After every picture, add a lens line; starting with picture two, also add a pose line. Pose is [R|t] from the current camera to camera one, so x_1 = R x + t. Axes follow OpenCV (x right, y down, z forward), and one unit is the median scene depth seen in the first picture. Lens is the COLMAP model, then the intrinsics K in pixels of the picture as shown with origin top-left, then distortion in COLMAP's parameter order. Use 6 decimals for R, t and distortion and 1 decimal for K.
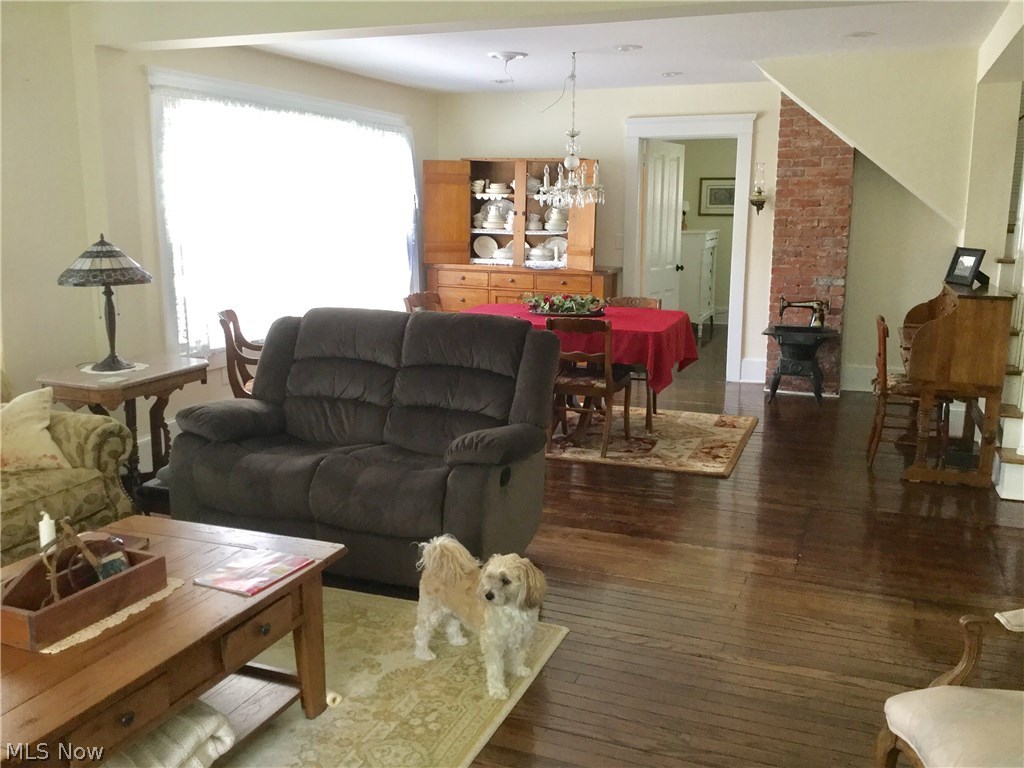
lens RADIAL K [[921.0, 0, 512.7], [0, 921.0, 369.9], [0, 0, 1]] dist [0.097447, -0.172329]
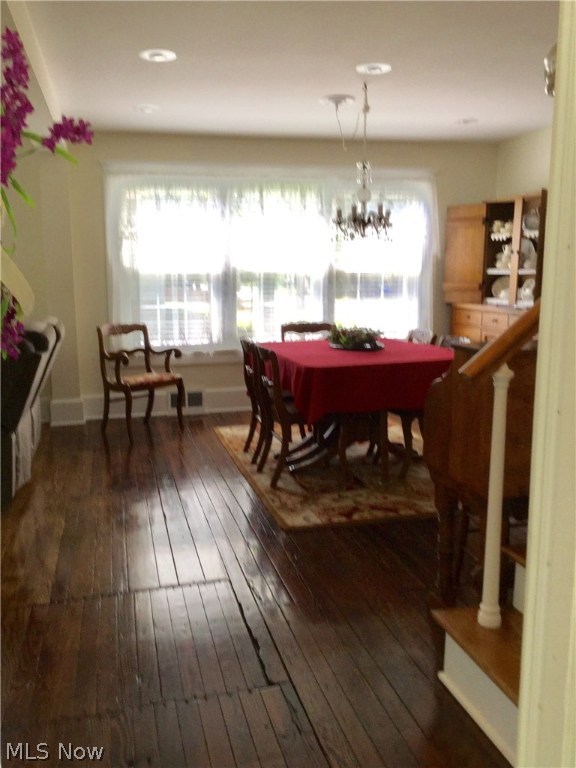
lens RADIAL K [[717.6, 0, 288.0], [0, 717.6, 384.0], [0, 0, 1]] dist [0.135744, -0.214340]
pose [[0.576778, 0.114631, -0.808818, 0.661525], [-0.126809, 0.990667, 0.049975, -0.052893], [0.806998, 0.073741, 0.585932, 0.483936]]
